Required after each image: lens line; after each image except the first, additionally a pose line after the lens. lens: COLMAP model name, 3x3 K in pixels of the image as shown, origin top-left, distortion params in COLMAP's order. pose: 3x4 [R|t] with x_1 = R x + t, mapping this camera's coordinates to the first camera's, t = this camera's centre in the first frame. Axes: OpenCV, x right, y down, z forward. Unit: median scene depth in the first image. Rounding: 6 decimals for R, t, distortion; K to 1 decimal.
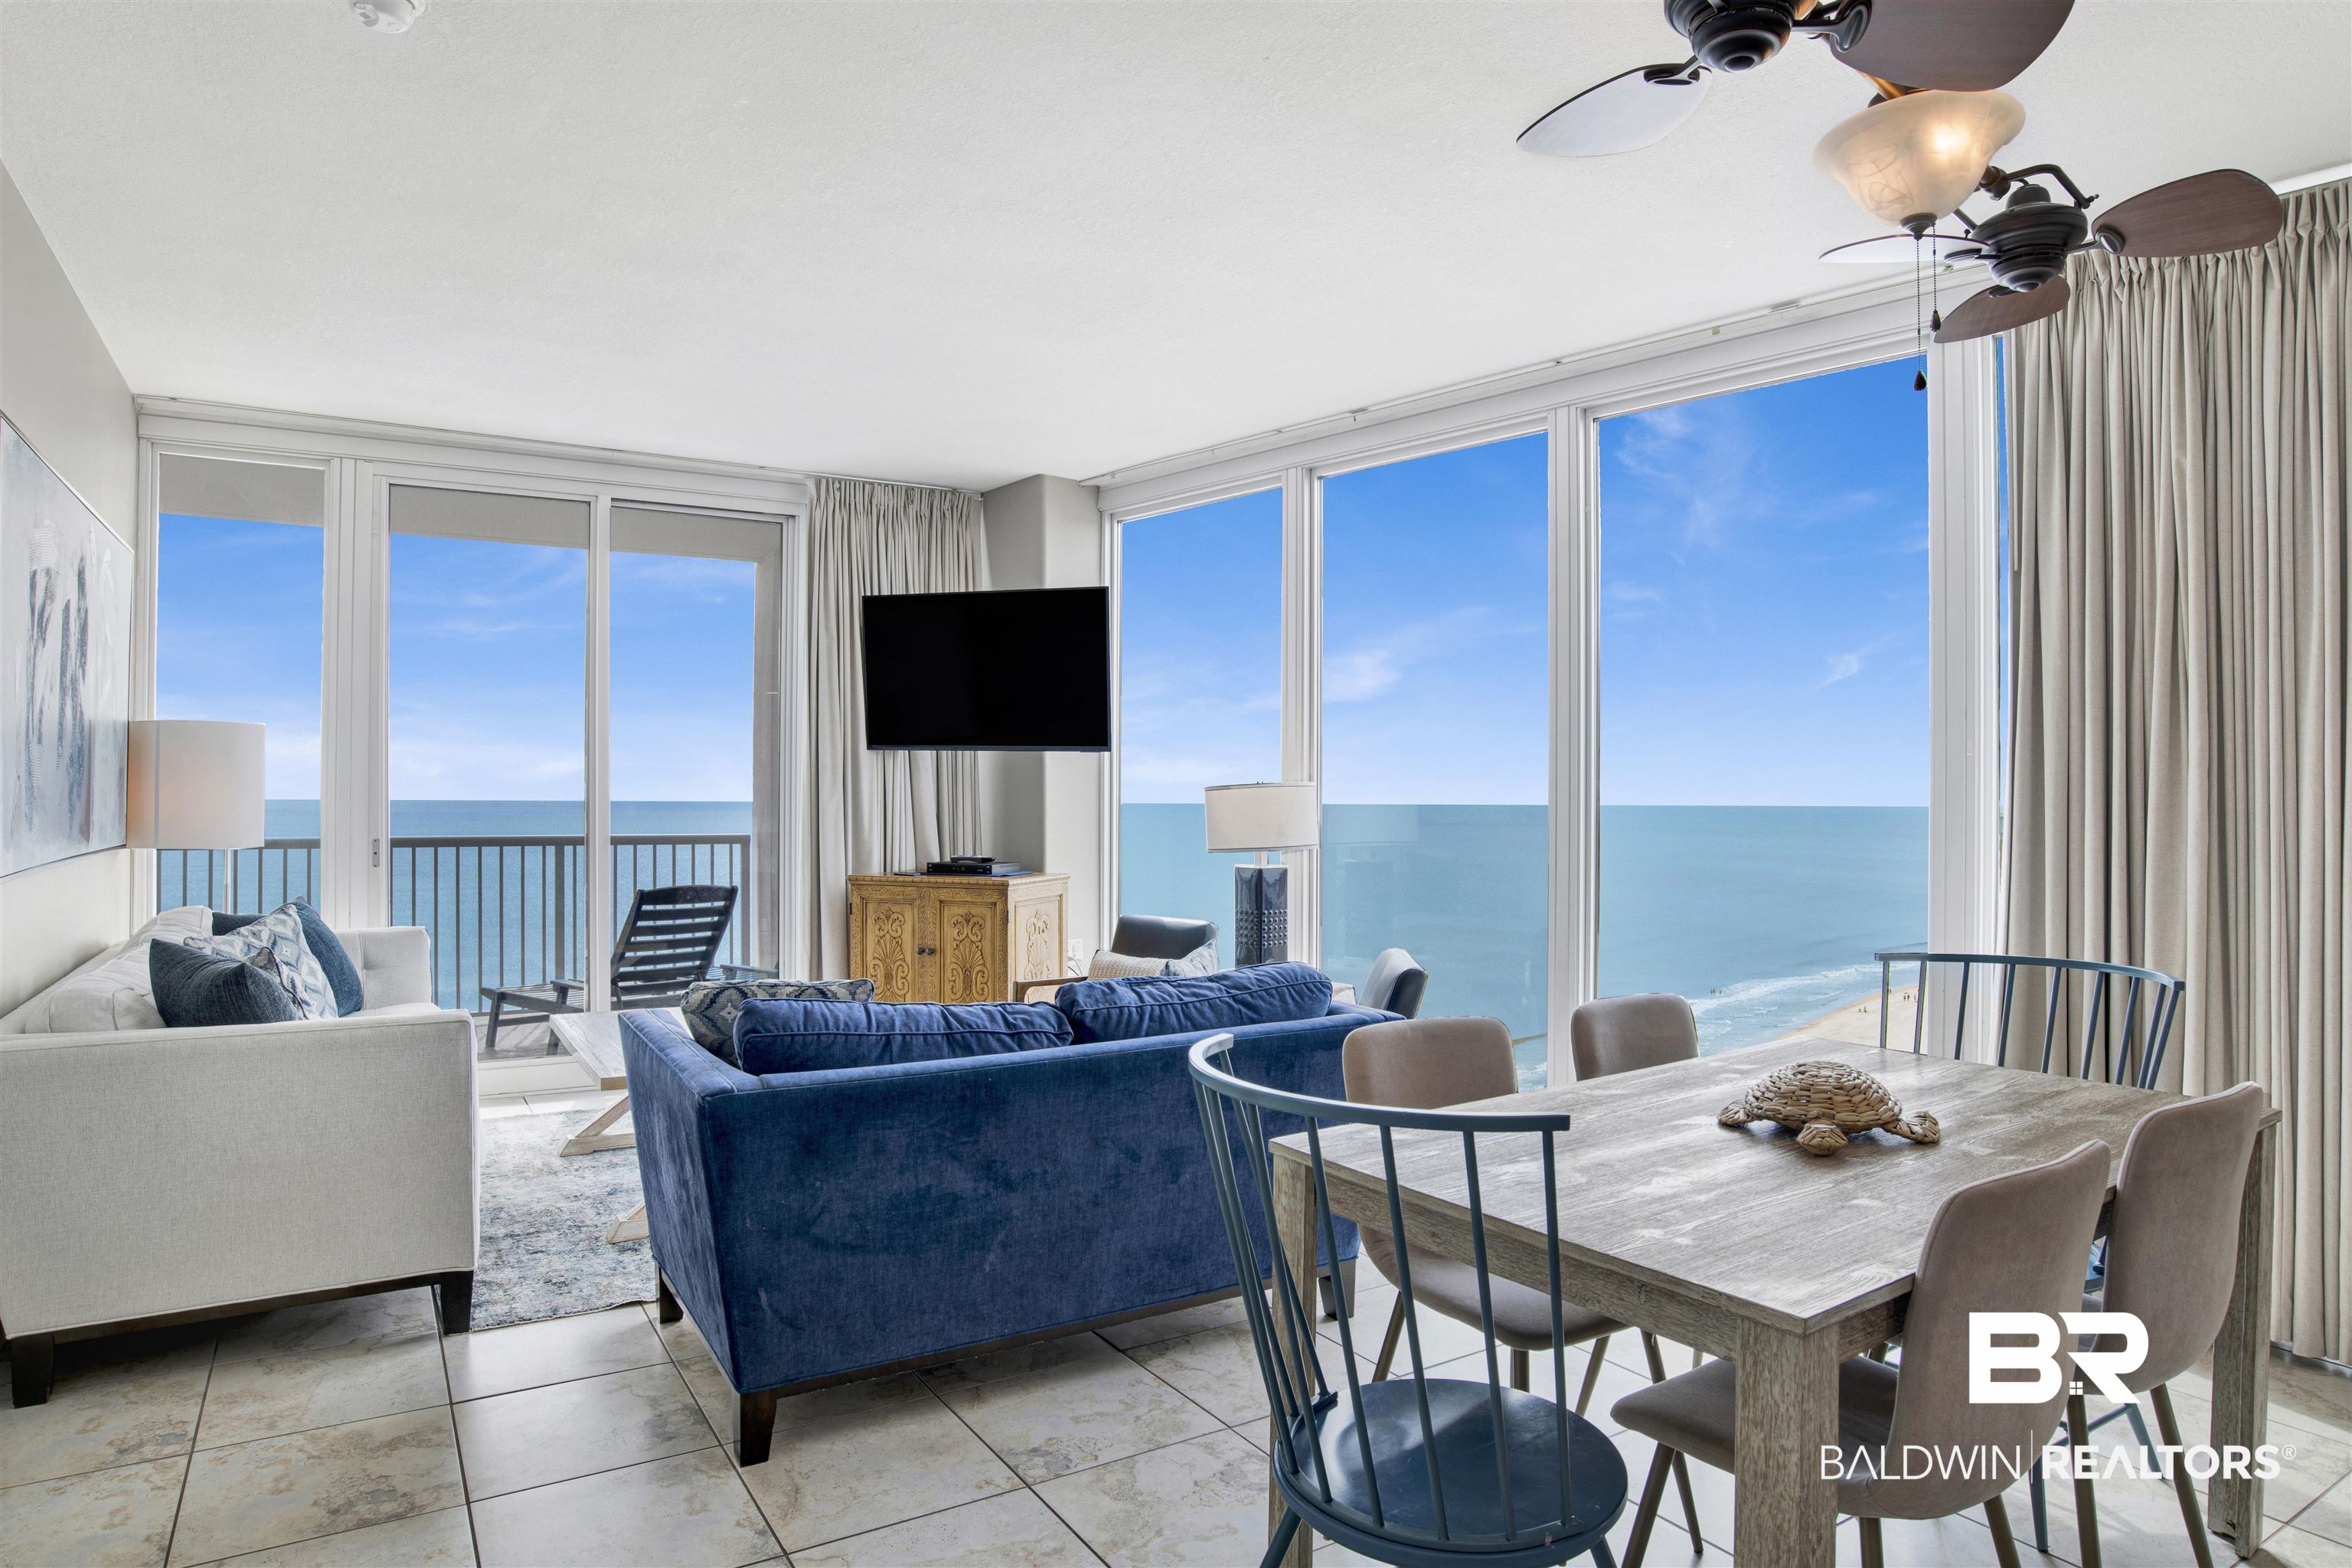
lens RADIAL K [[1370.1, 0, 1180.3], [0, 1370.1, 790.7], [0, 0, 1]] dist [-0.070432, 0.025755]
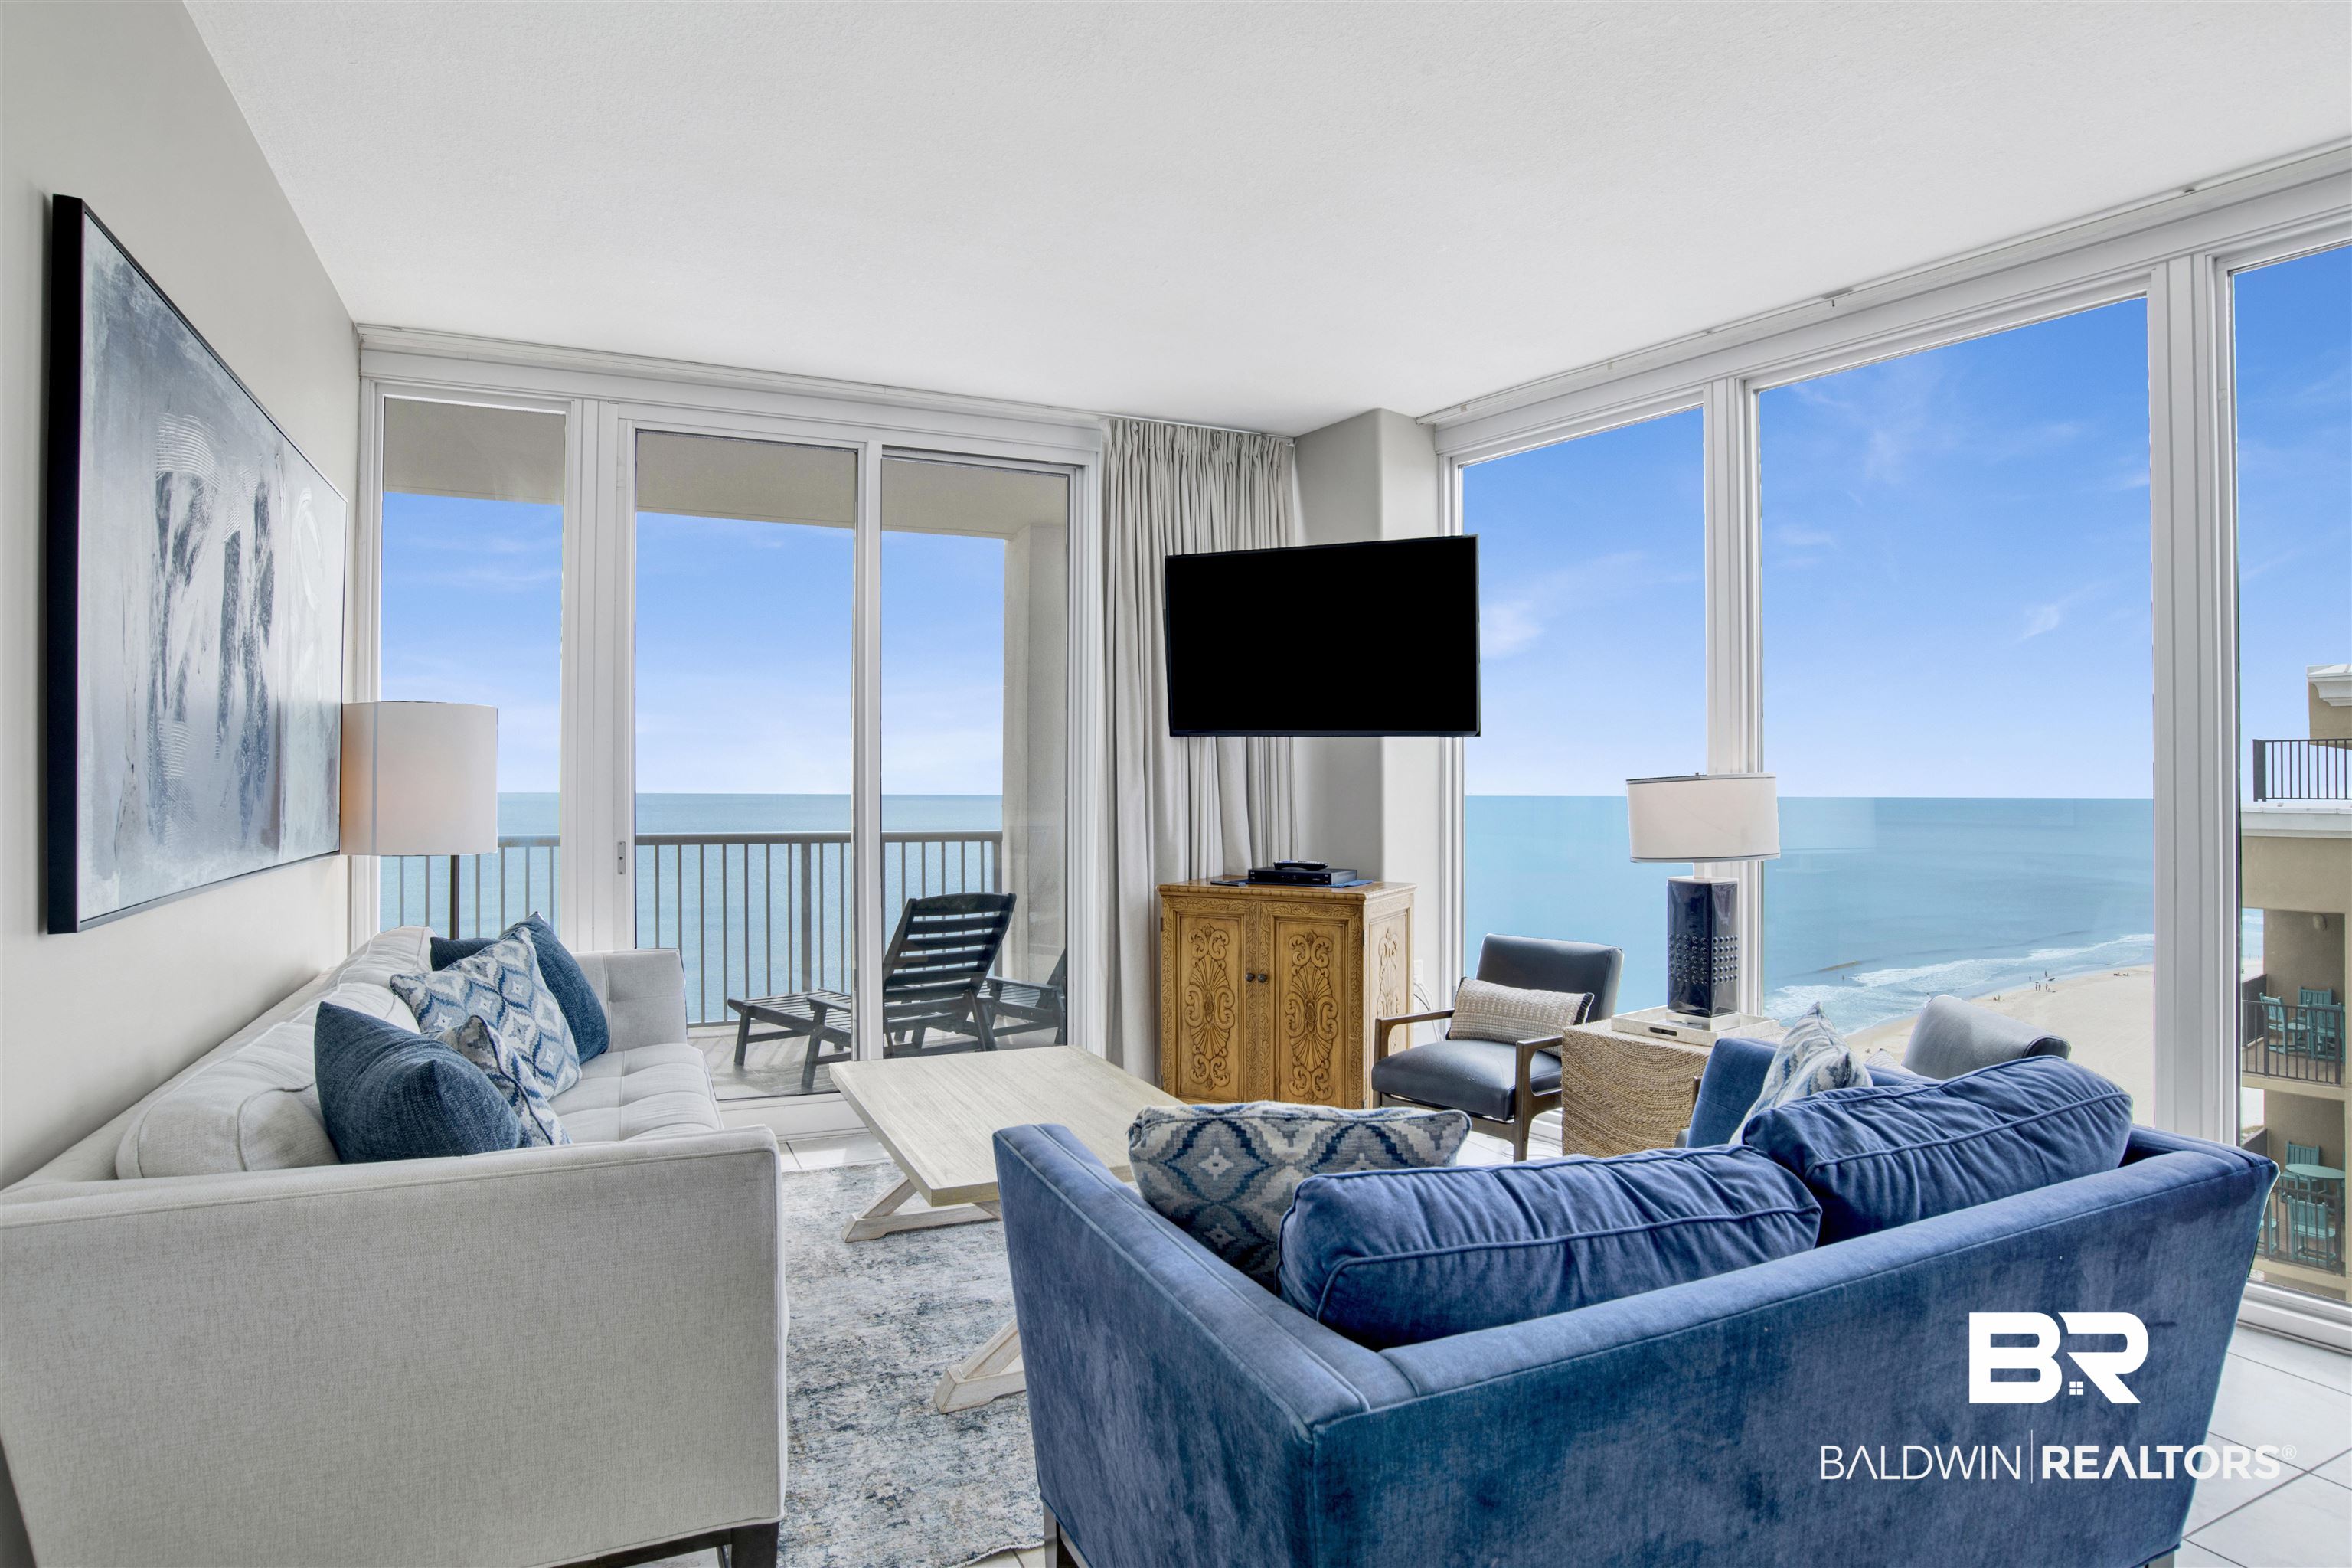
lens RADIAL K [[1256.9, 0, 1176.0], [0, 1256.9, 784.0], [0, 0, 1]] dist [-0.074308, 0.028569]
pose [[0.993418, -0.001785, -0.114531, -0.153795], [0.001823, 0.999998, 0.000222, -0.000263], [0.114531, -0.000429, 0.993420, 0.247431]]
